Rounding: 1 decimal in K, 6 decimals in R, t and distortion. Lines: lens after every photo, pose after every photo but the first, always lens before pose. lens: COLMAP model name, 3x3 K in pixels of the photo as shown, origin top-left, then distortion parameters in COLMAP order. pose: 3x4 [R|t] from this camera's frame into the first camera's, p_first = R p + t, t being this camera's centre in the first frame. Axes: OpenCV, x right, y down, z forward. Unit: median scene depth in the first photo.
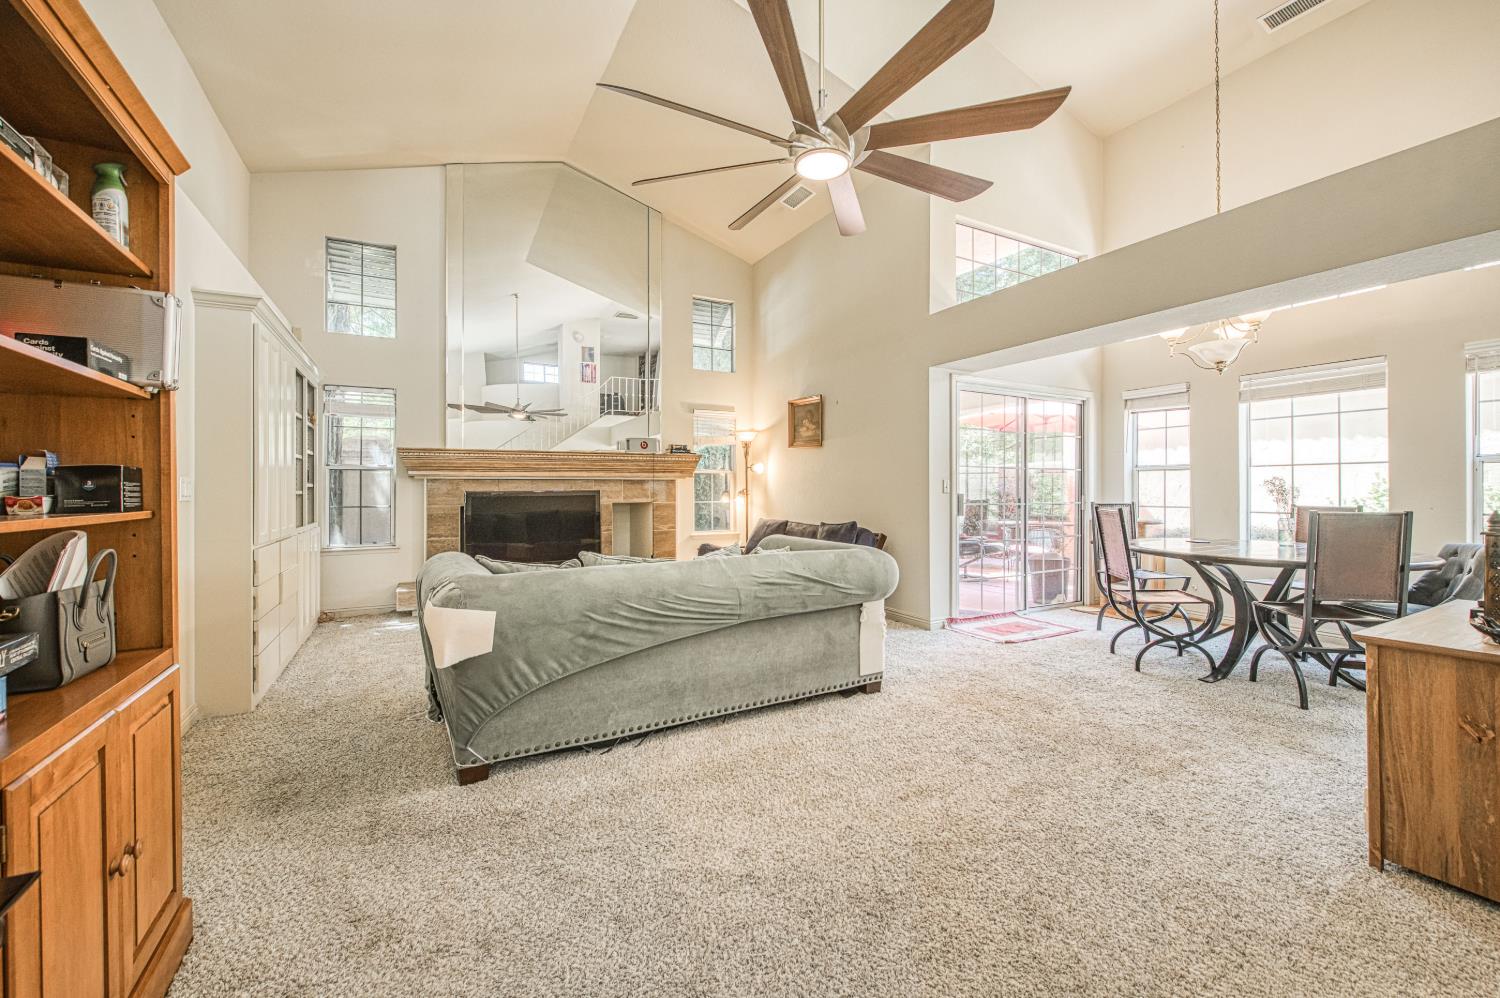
lens RADIAL K [[611.5, 0, 759.5], [0, 611.5, 492.2], [0, 0, 1]] dist [-0.000448, -0.000629]
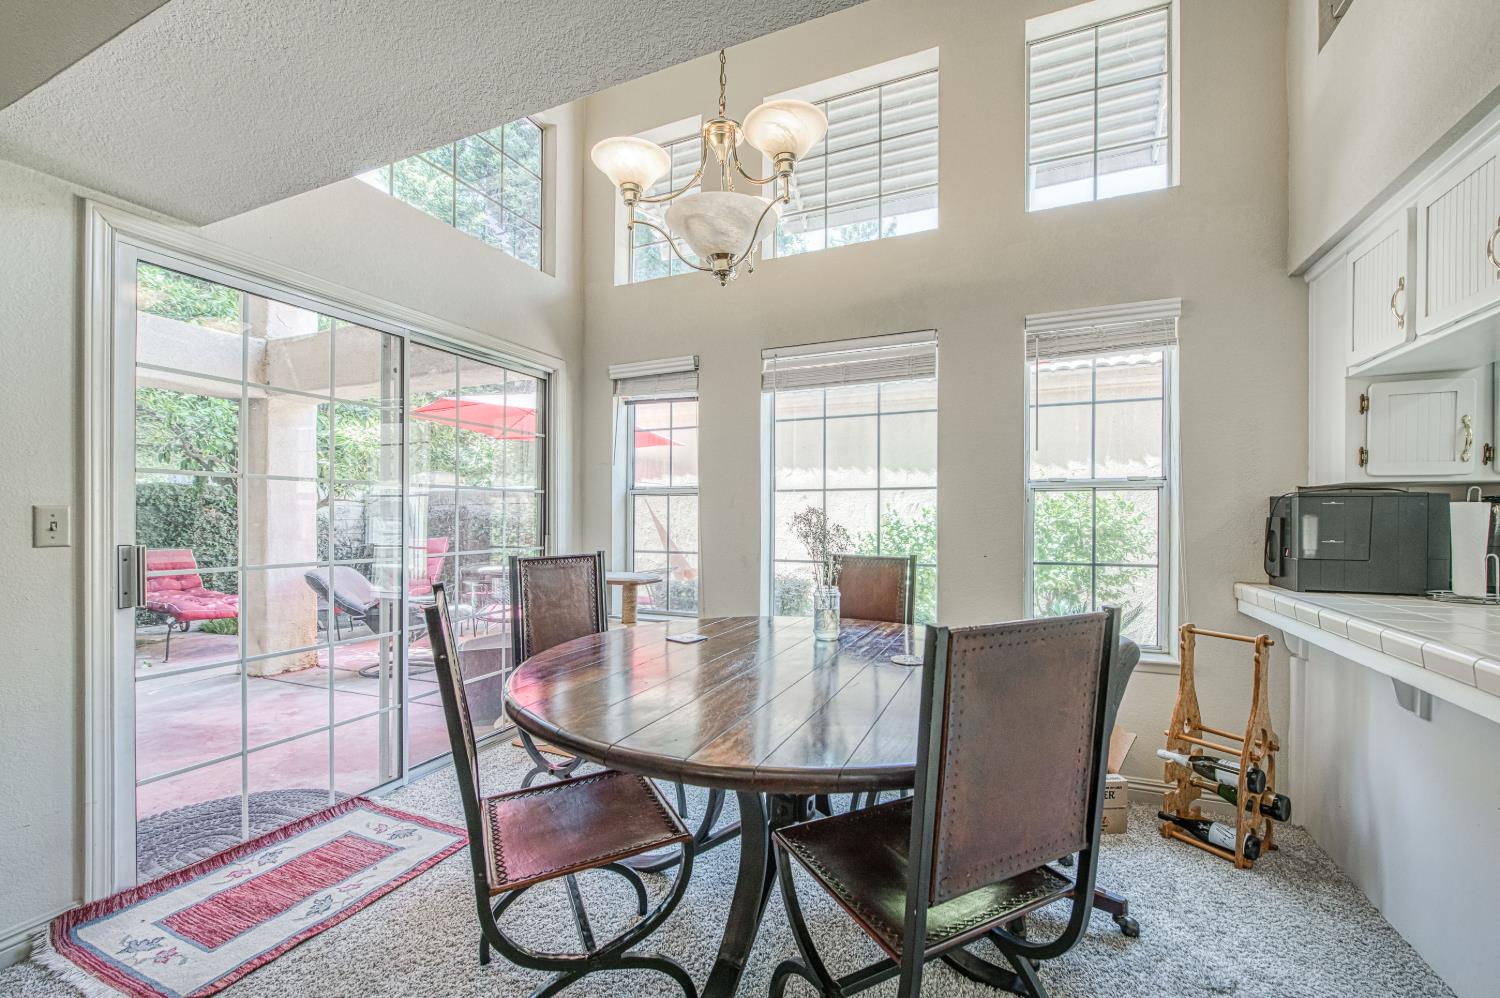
lens RADIAL K [[638.3, 0, 750.7], [0, 638.3, 521.8], [0, 0, 1]] dist [0.000608, -0.000239]
pose [[0.805196, 0.001564, 0.593007, 0.340654], [0.000010, 0.999996, -0.002651, -0.008489], [-0.593009, 0.002140, 0.805193, 0.420275]]
